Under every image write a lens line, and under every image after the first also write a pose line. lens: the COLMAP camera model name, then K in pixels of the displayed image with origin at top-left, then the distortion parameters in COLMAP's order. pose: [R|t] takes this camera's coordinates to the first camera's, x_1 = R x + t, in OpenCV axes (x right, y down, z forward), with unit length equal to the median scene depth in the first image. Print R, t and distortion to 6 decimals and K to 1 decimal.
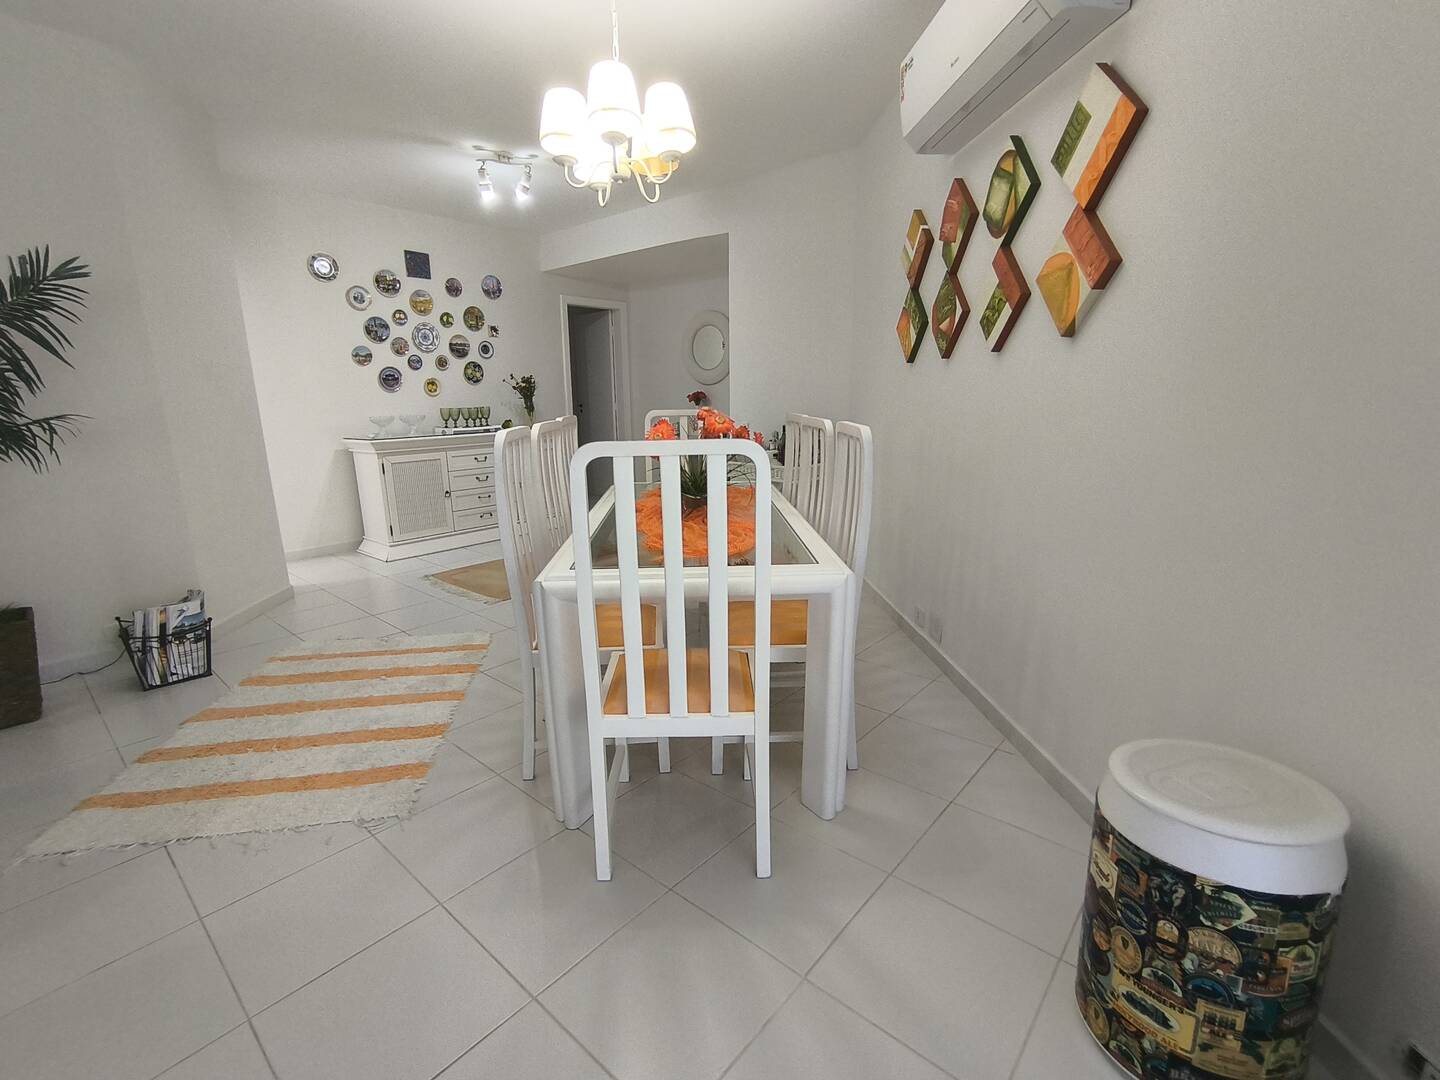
lens RADIAL K [[656.4, 0, 719.2], [0, 656.4, 540.8], [0, 0, 1]] dist [-0.017260, 0.006864]
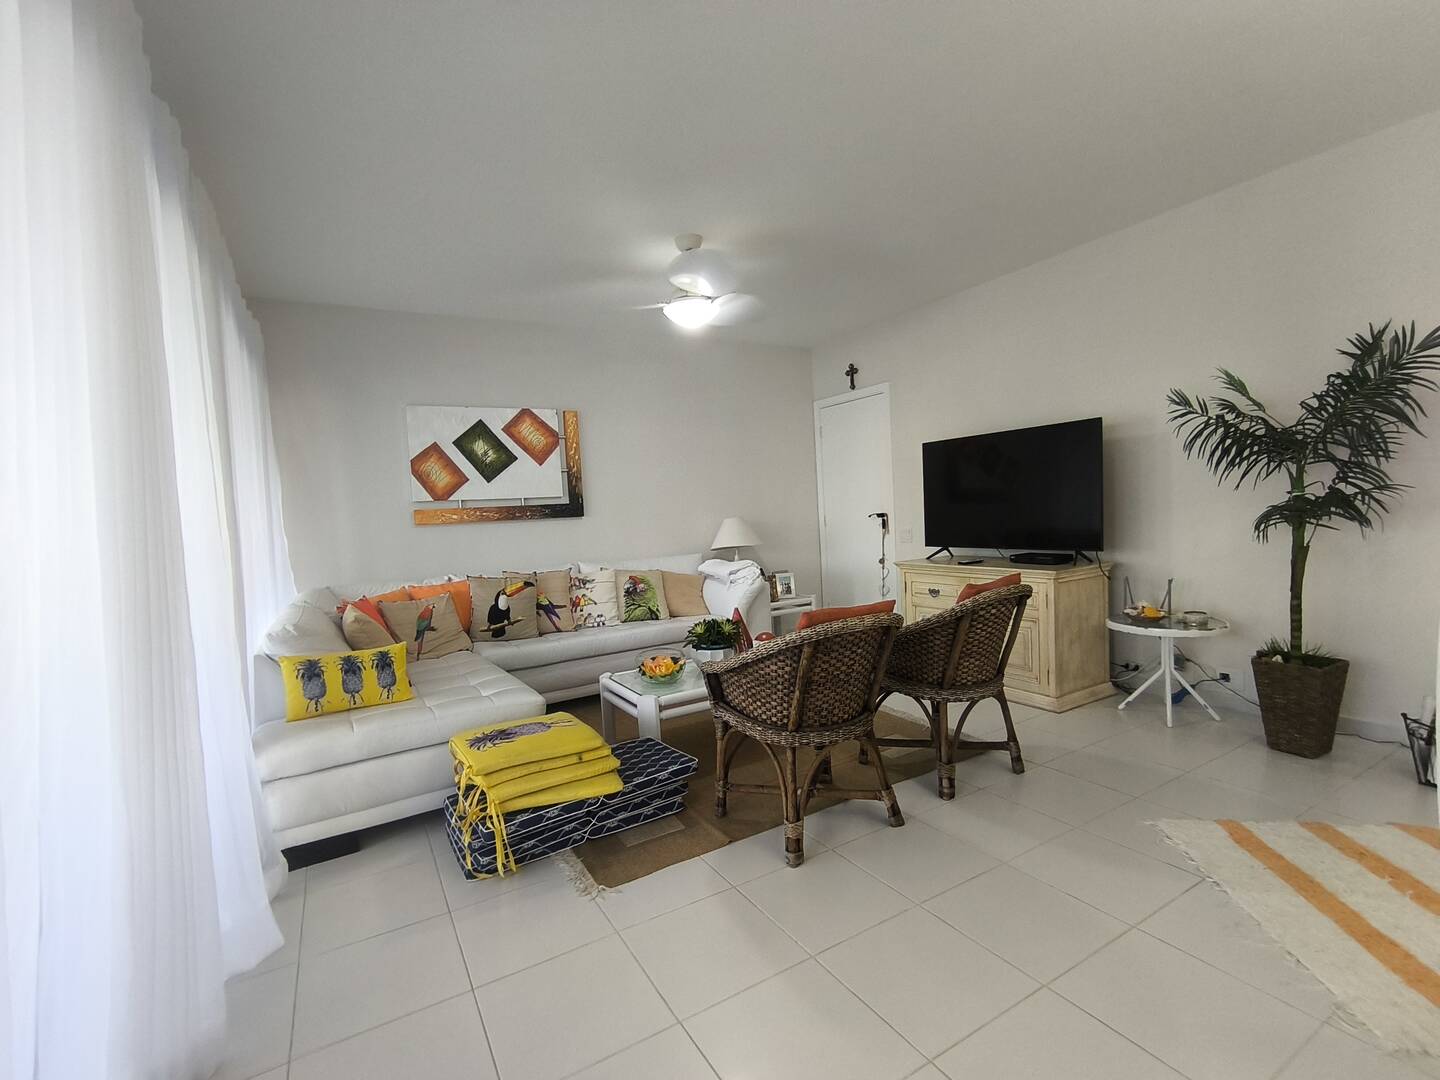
lens RADIAL K [[656.4, 0, 718.1], [0, 656.4, 548.1], [0, 0, 1]] dist [-0.017260, 0.006864]
pose [[-0.310668, 0.088505, -0.946389, 0.292379], [-0.160841, 0.976403, 0.144110, -0.074837], [0.936811, 0.196988, -0.289102, 0.331537]]
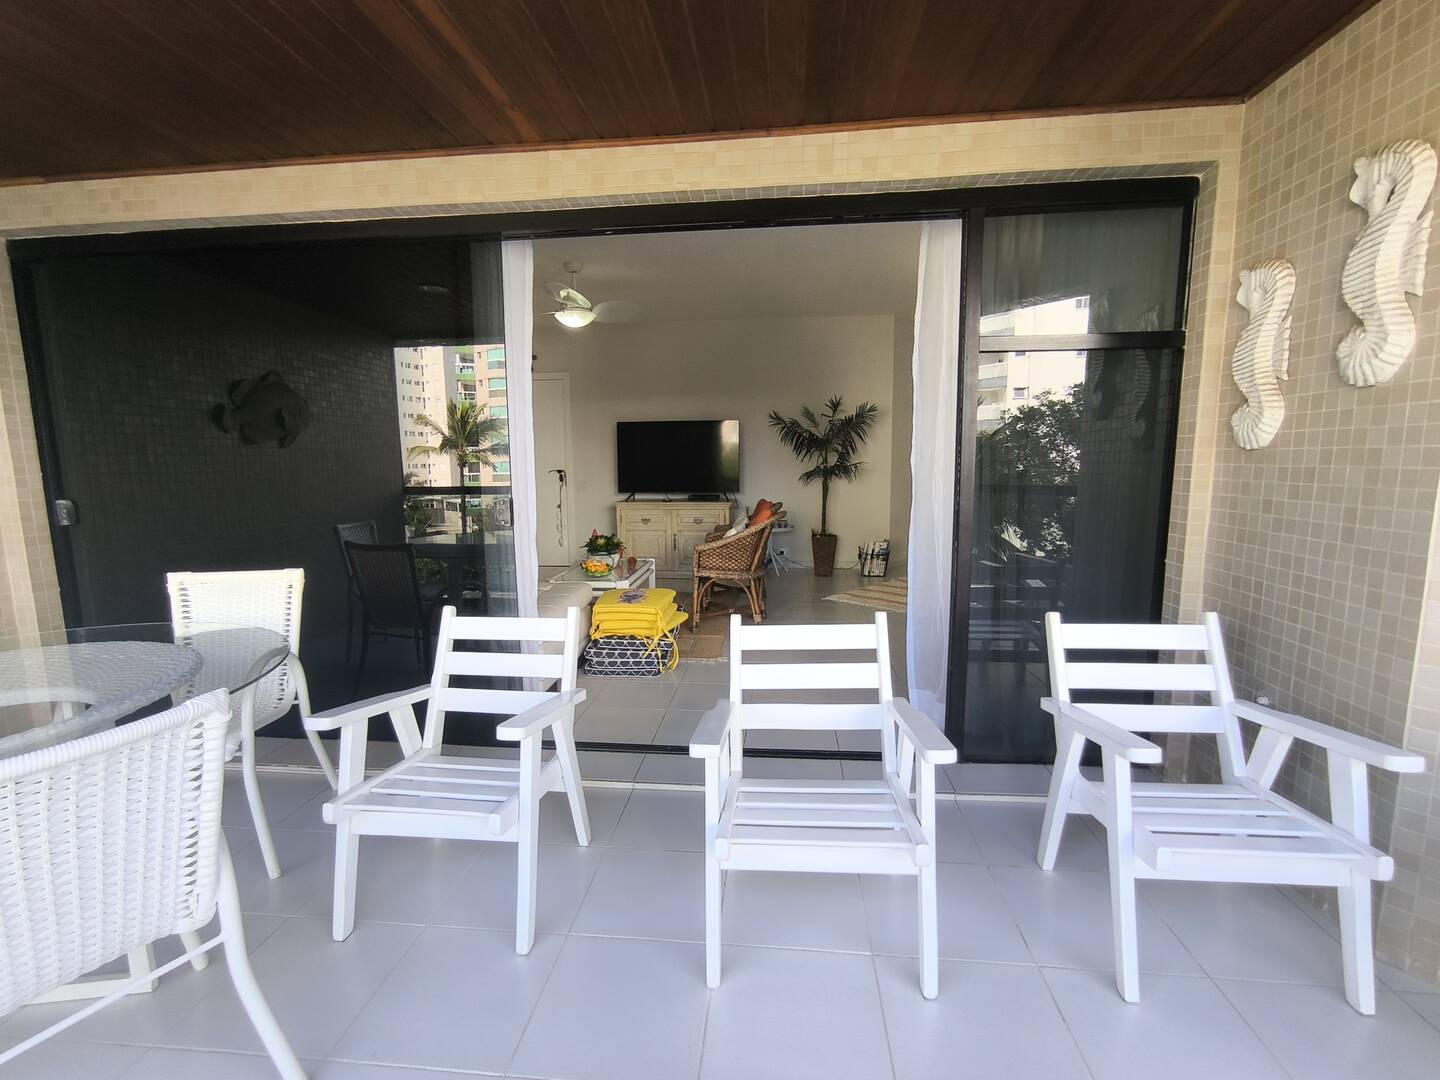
lens RADIAL K [[656.4, 0, 719.2], [0, 656.4, 543.3], [0, 0, 1]] dist [-0.017260, 0.006864]
pose [[0.582800, 0.115597, -0.804352, 0.862640], [-0.188856, 0.981995, 0.004290, 0.231847], [0.790366, 0.149406, 0.594138, -1.014949]]
